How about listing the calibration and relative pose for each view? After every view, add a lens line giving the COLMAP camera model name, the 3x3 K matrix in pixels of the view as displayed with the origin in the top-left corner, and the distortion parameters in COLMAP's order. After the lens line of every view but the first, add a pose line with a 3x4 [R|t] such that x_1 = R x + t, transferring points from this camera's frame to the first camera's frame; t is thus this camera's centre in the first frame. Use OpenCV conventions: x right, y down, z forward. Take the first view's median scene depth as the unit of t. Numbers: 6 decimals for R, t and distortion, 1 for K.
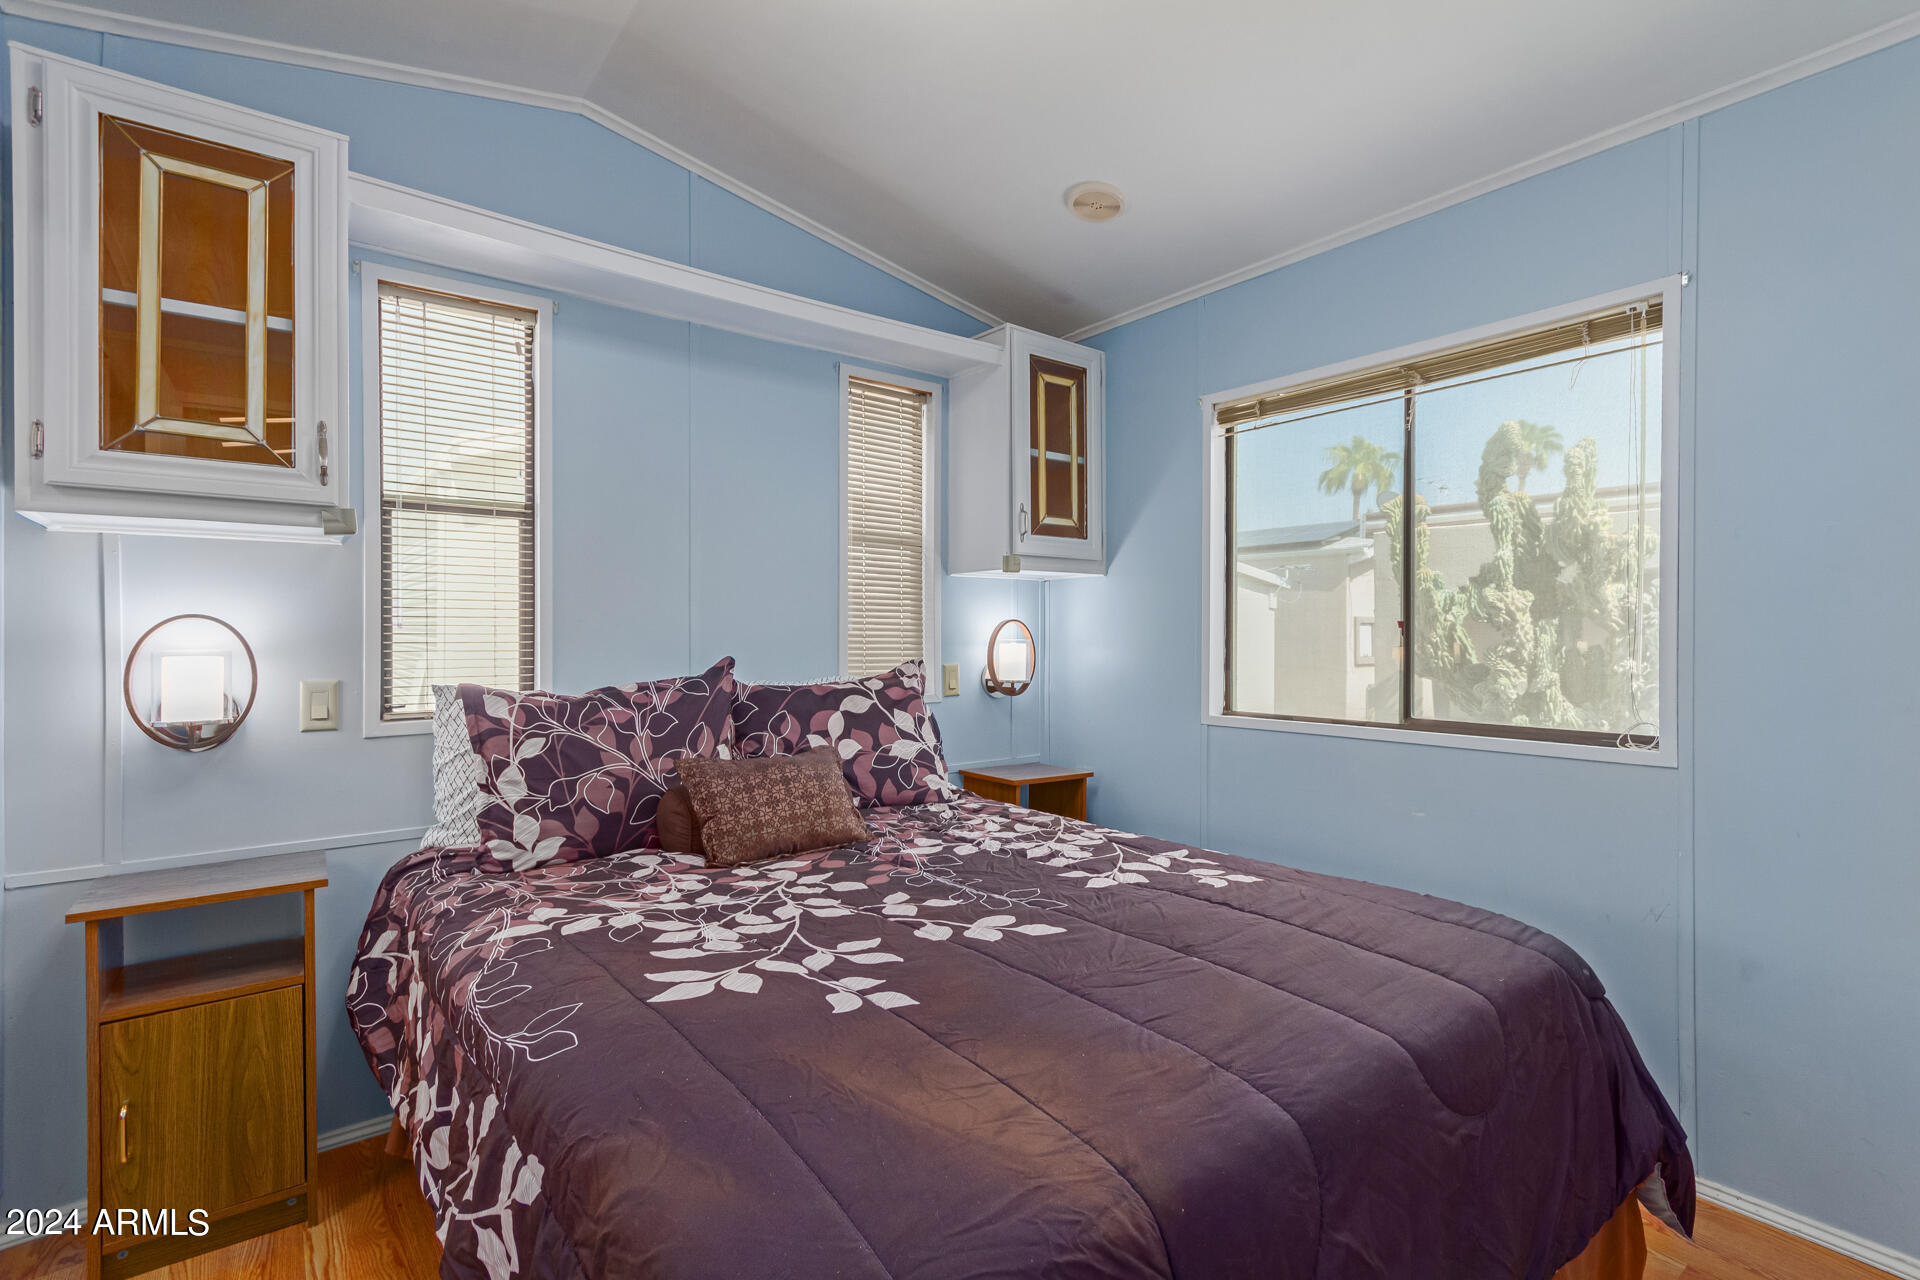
lens RADIAL K [[894.4, 0, 968.9], [0, 894.4, 638.2], [0, 0, 1]] dist [0.005054, 0.000997]
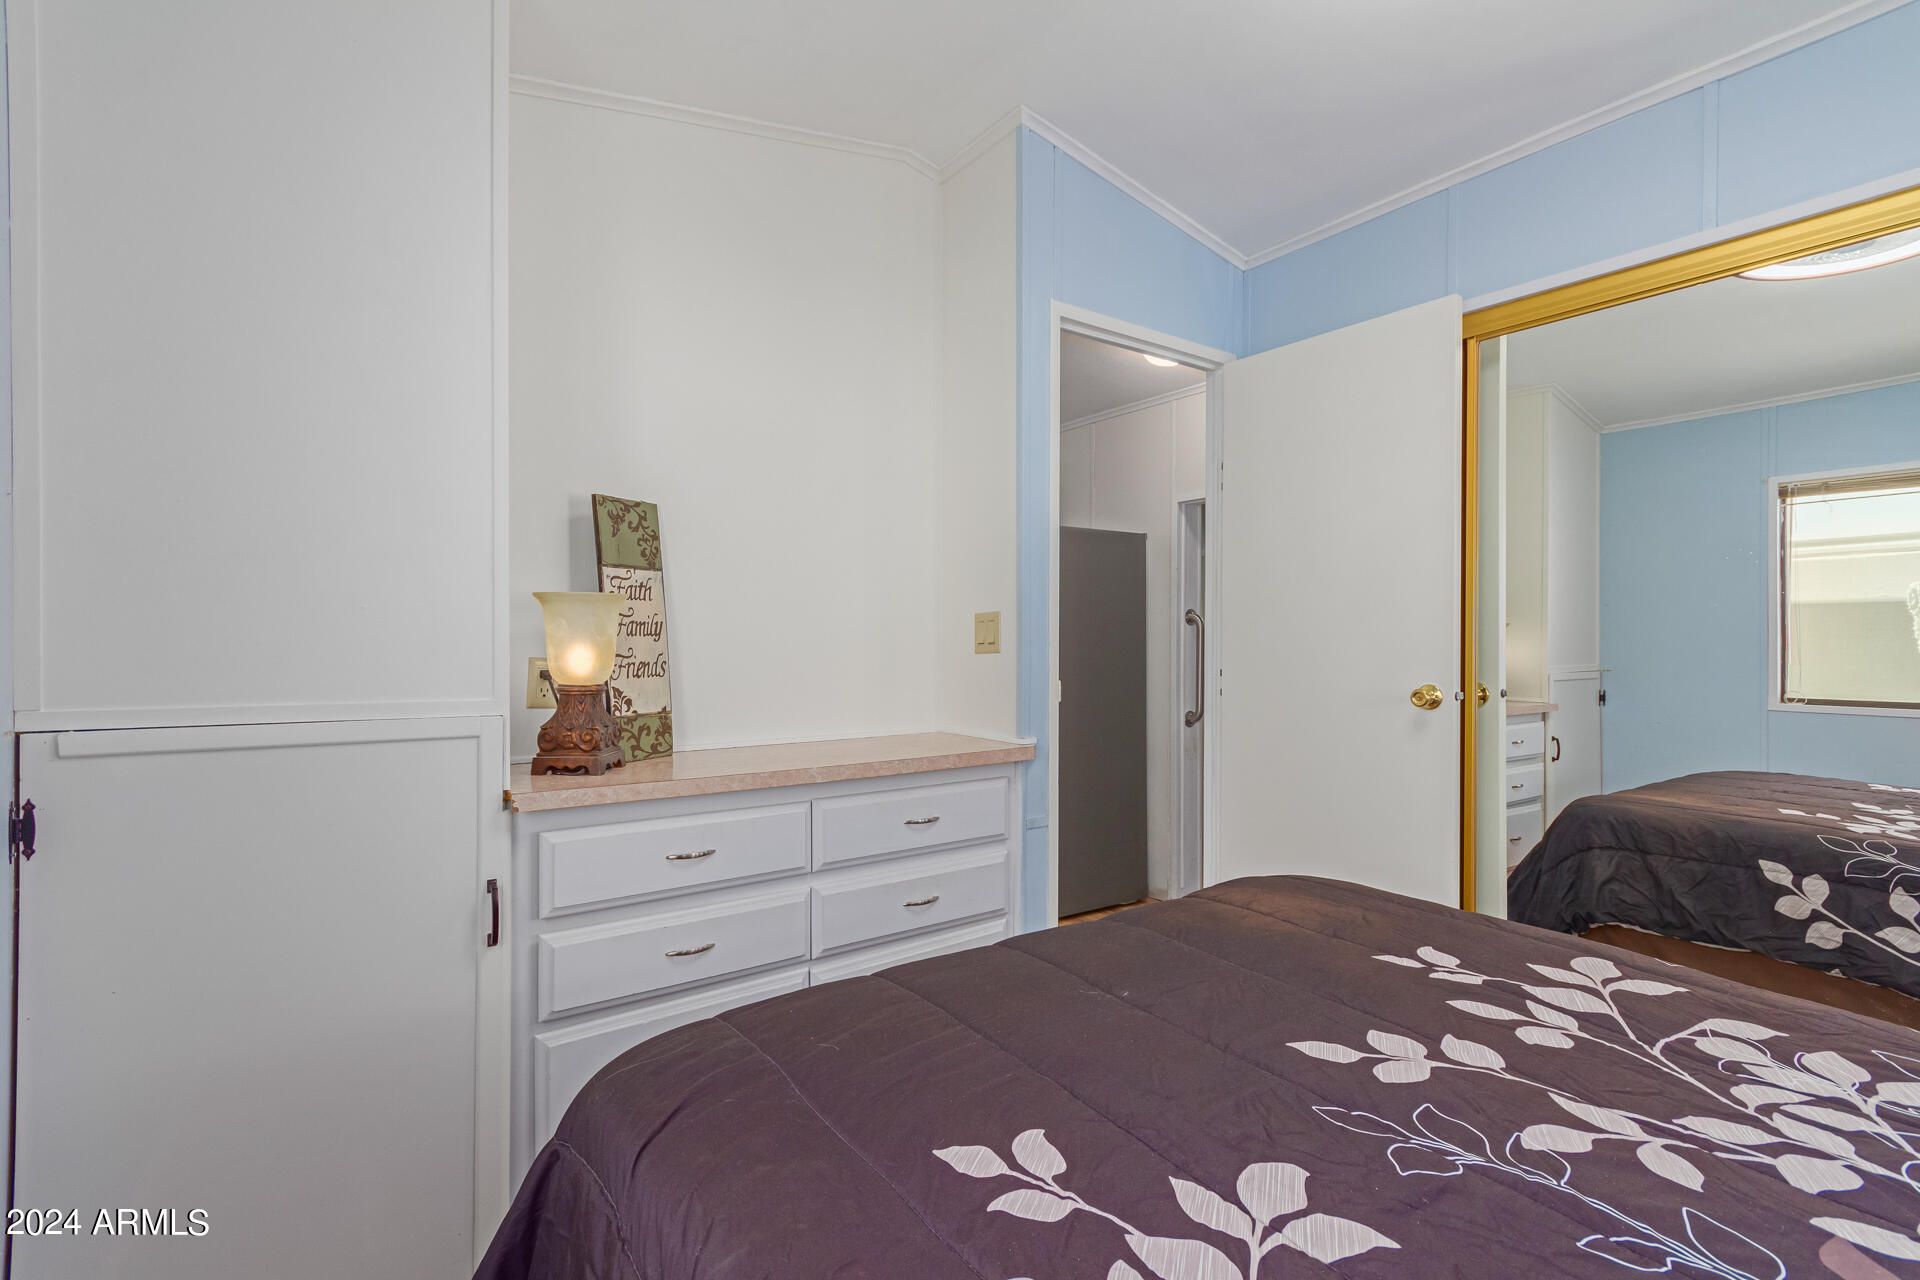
lens RADIAL K [[894.4, 0, 959.4], [0, 894.4, 639.5], [0, 0, 1]] dist [0.005054, 0.000997]
pose [[-0.999074, -0.007172, 0.042431, 0.342541], [-0.006917, 0.999957, 0.006167, -0.011341], [-0.042474, 0.005868, -0.999080, 1.713949]]
